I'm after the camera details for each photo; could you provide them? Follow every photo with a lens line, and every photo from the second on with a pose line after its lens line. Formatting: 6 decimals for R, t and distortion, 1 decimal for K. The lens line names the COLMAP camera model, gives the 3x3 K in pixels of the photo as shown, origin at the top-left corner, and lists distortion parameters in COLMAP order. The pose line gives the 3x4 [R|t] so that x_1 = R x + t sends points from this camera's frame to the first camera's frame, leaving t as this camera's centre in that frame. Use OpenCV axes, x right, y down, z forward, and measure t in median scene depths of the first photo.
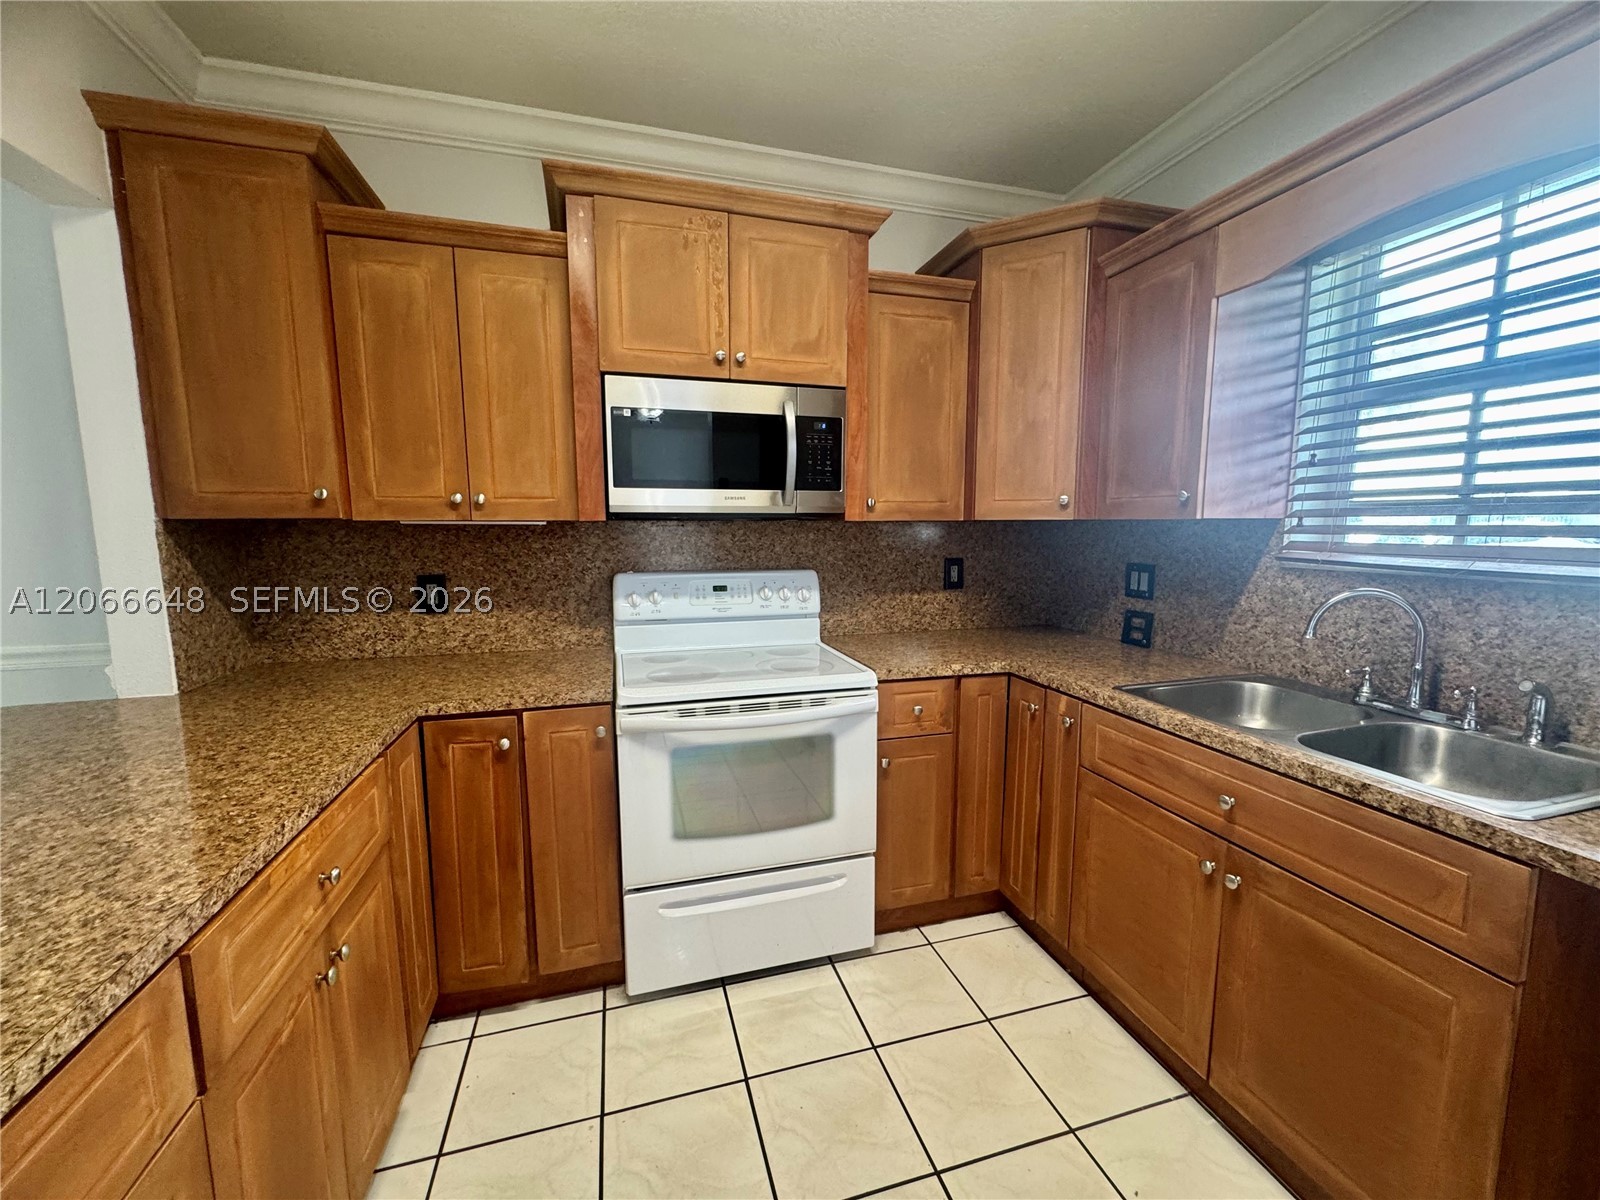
lens RADIAL K [[640.3, 0, 803.6], [0, 640.3, 600.1], [0, 0, 1]] dist [-0.005181, 0.000455]
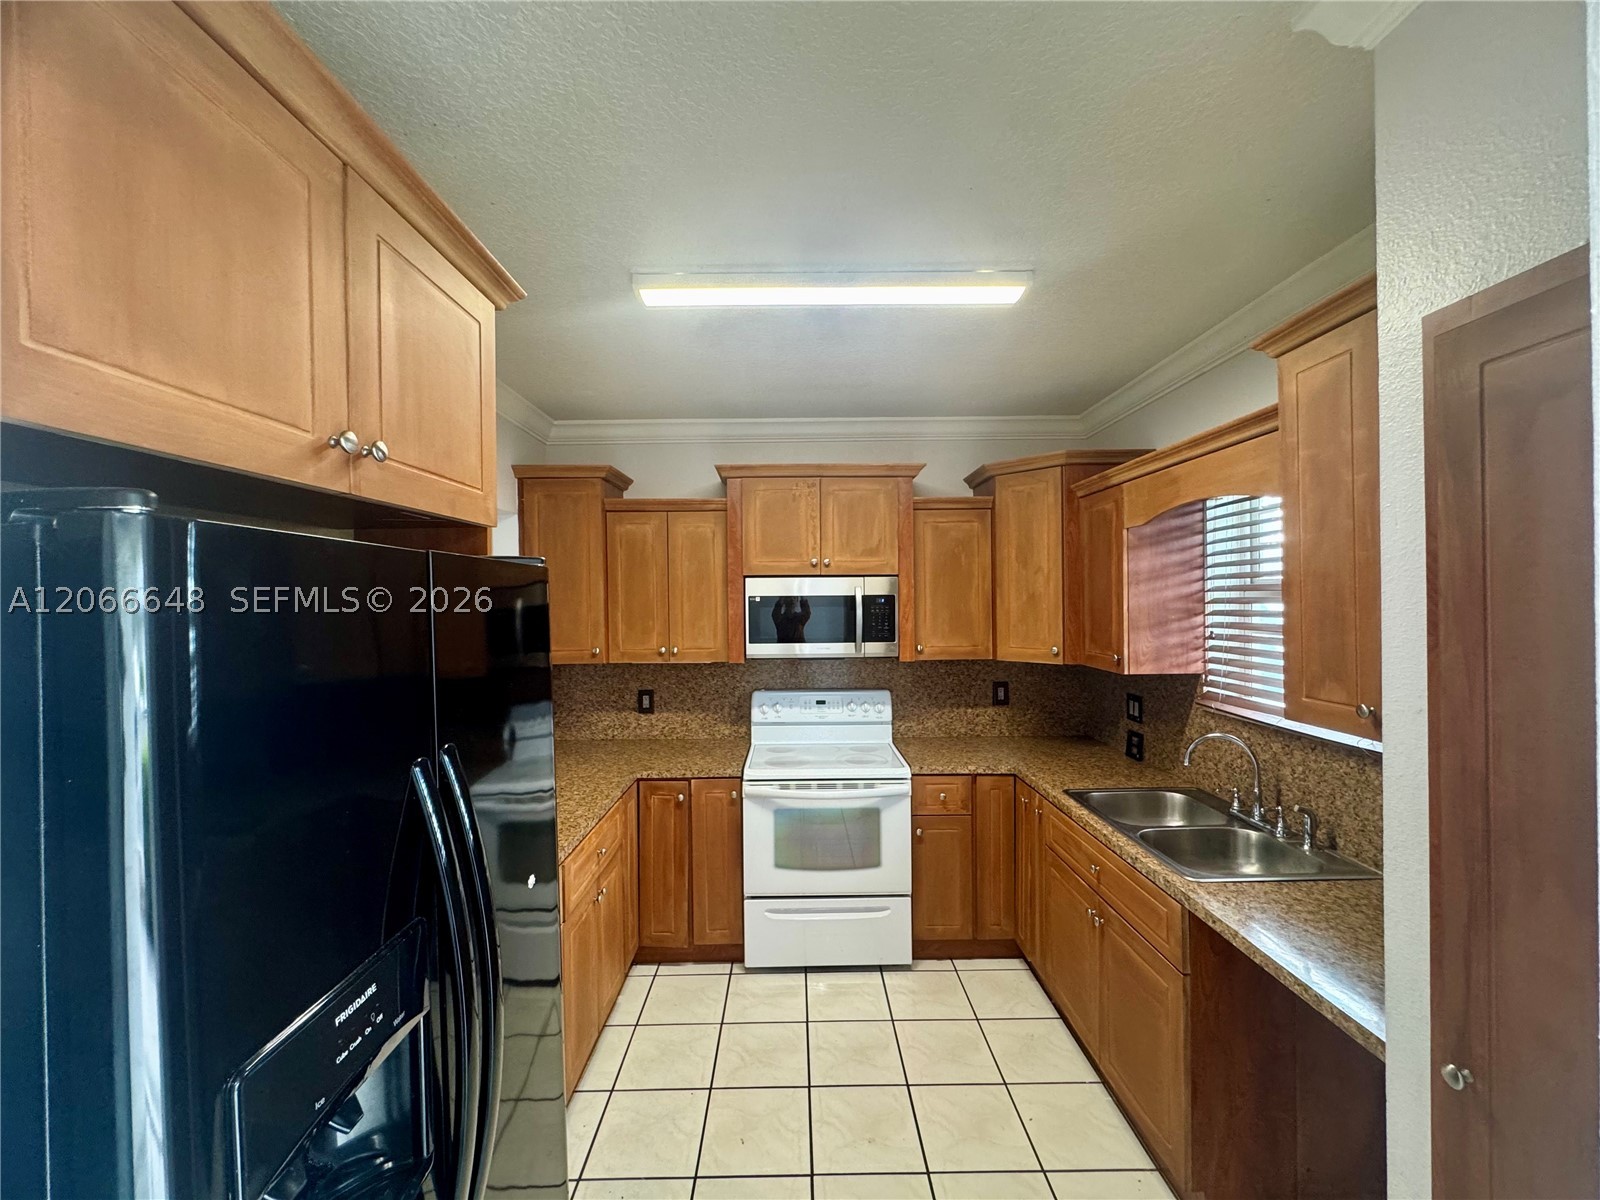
lens RADIAL K [[640.3, 0, 803.7], [0, 640.3, 602.3], [0, 0, 1]] dist [-0.005181, 0.000455]
pose [[0.962872, -0.005967, -0.269892, 0.288054], [-0.024458, 0.993716, -0.109227, -0.106568], [0.268847, 0.111773, 0.956676, -0.558318]]
